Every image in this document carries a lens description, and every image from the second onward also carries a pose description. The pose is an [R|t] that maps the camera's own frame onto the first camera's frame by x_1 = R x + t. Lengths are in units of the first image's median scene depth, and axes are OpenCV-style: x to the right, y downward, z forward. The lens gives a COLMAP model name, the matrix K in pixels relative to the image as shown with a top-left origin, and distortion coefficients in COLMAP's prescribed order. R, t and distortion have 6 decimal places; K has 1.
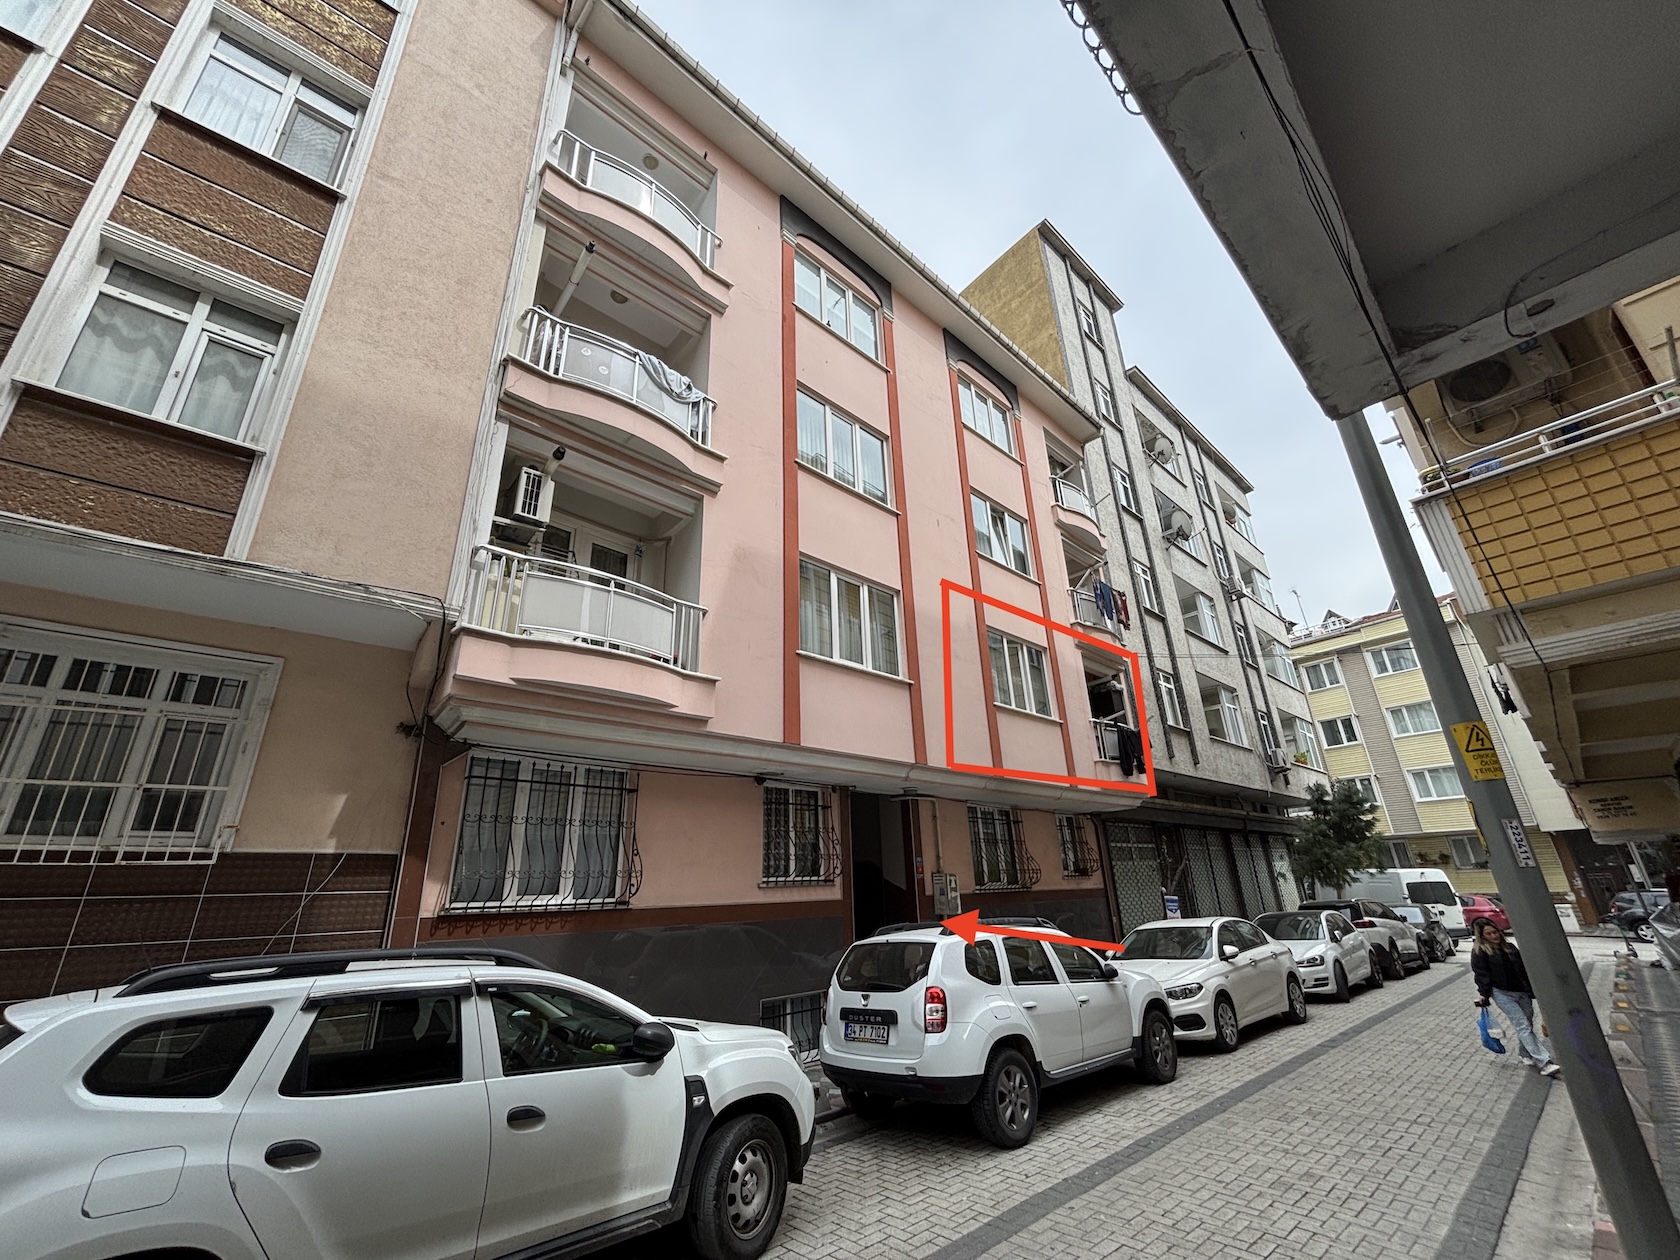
lens RADIAL K [[714.5, 0, 840.0], [0, 714.5, 630.0], [0, 0, 1]] dist [-0.001777, -0.000139]
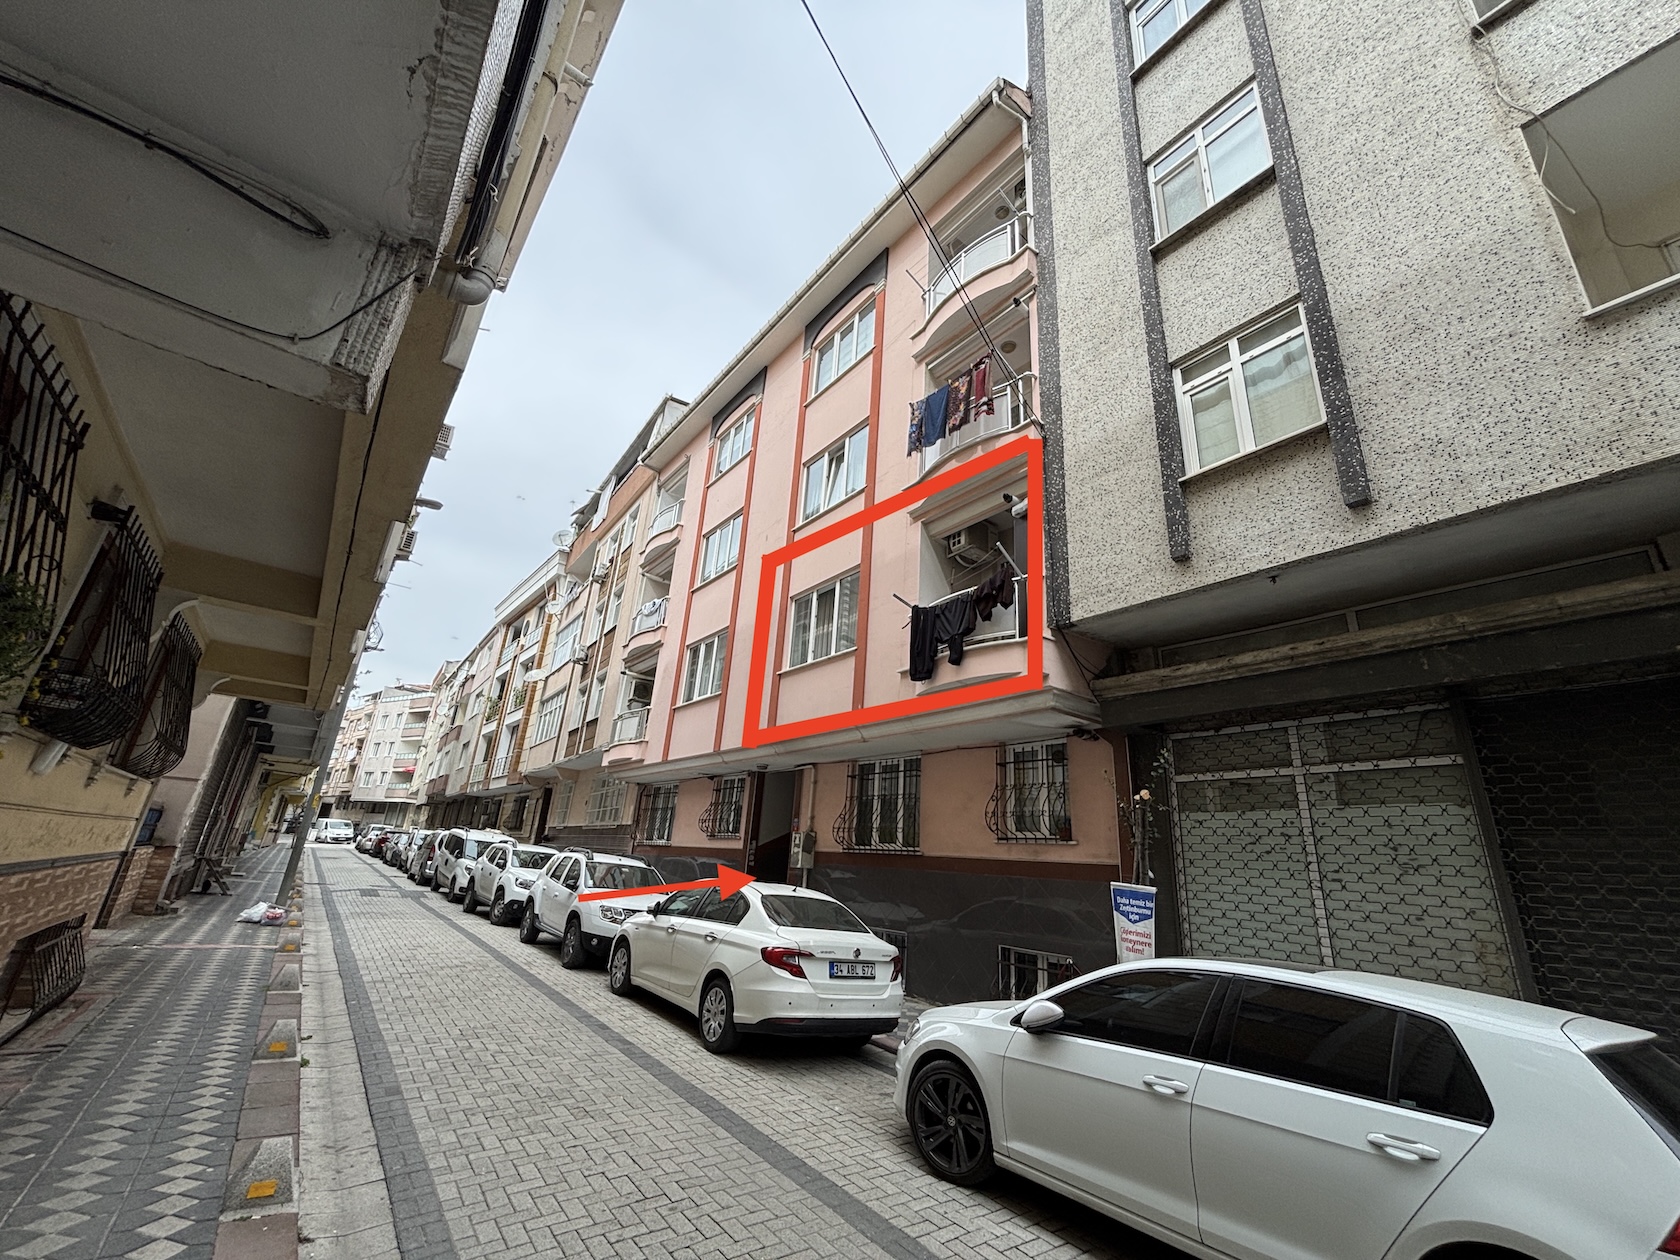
lens RADIAL K [[661.1, 0, 845.0], [0, 661.1, 620.1], [0, 0, 1]] dist [0.001189, 0.000044]
pose [[-0.112772, -0.300282, -0.947160, 1.106307], [0.319216, 0.891760, -0.320726, 0.360326], [0.940948, -0.338518, -0.004710, 1.064519]]
